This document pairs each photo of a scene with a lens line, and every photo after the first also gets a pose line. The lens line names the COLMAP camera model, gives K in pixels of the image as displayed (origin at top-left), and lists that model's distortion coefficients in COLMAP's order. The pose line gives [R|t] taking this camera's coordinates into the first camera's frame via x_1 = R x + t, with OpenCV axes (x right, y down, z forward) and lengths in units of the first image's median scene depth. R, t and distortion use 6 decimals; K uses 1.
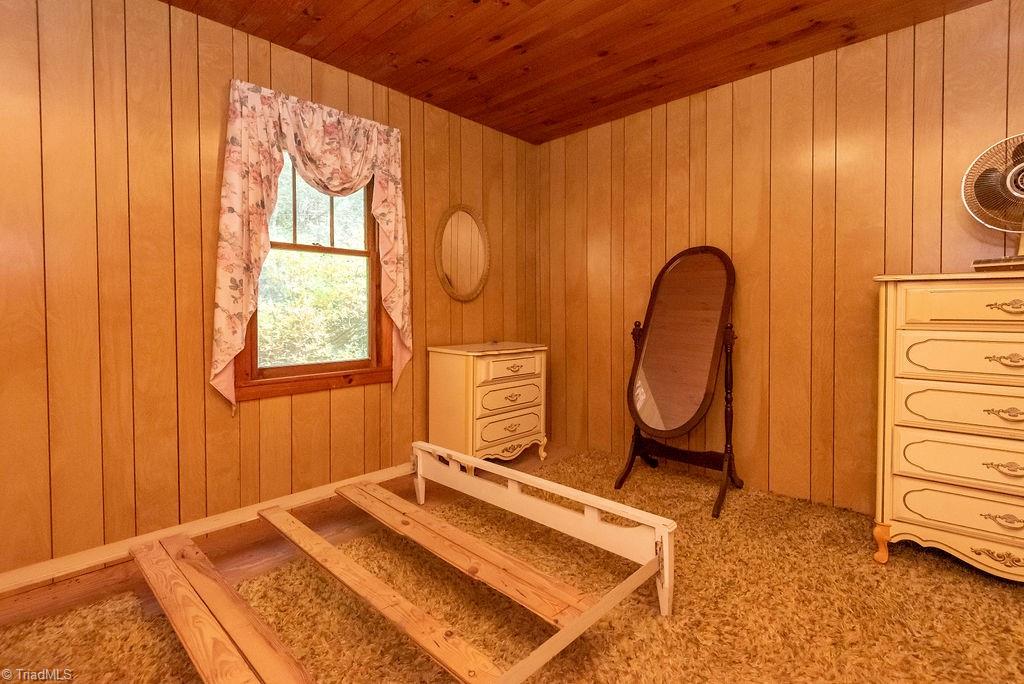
lens RADIAL K [[472.8, 0, 511.7], [0, 472.8, 320.5], [0, 0, 1]] dist [0.027563, -0.020723]
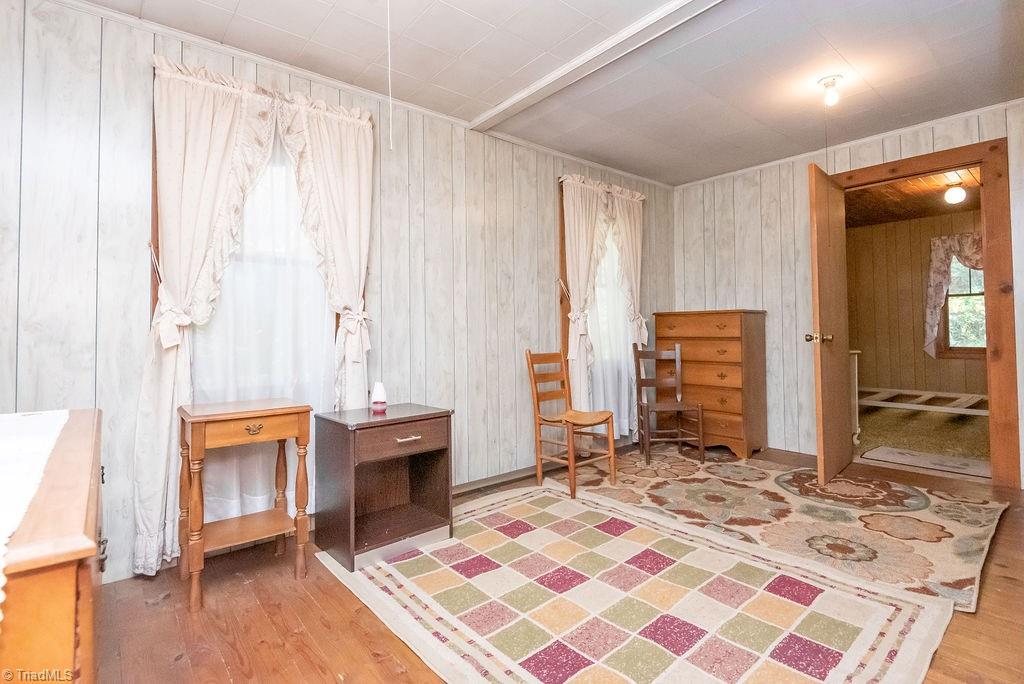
lens RADIAL K [[484.4, 0, 514.7], [0, 484.4, 320.6], [0, 0, 1]] dist [0.001392, -0.010772]
pose [[-0.116732, -0.015821, -0.993037, 1.996518], [-0.006946, 0.999862, -0.015113, 0.017100], [0.993139, 0.005133, -0.116826, -0.847614]]
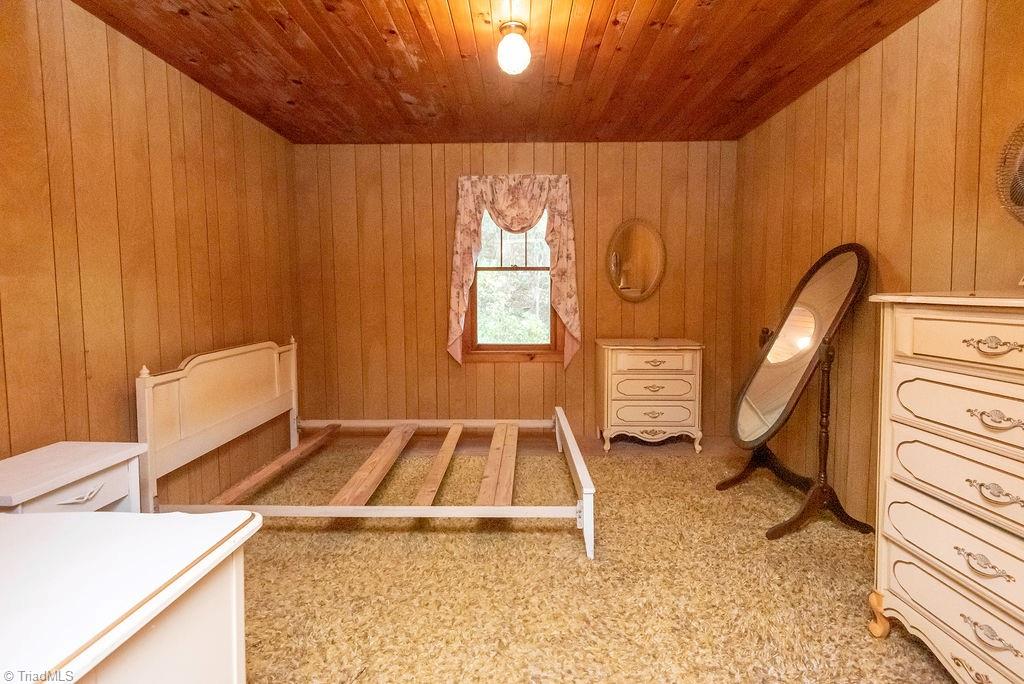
lens RADIAL K [[472.8, 0, 511.7], [0, 472.8, 320.5], [0, 0, 1]] dist [0.027563, -0.020723]
pose [[0.674408, 0.044706, -0.737004, 0.696888], [-0.012288, 0.998707, 0.049336, -0.060546], [0.738257, -0.024217, 0.674085, -0.020192]]
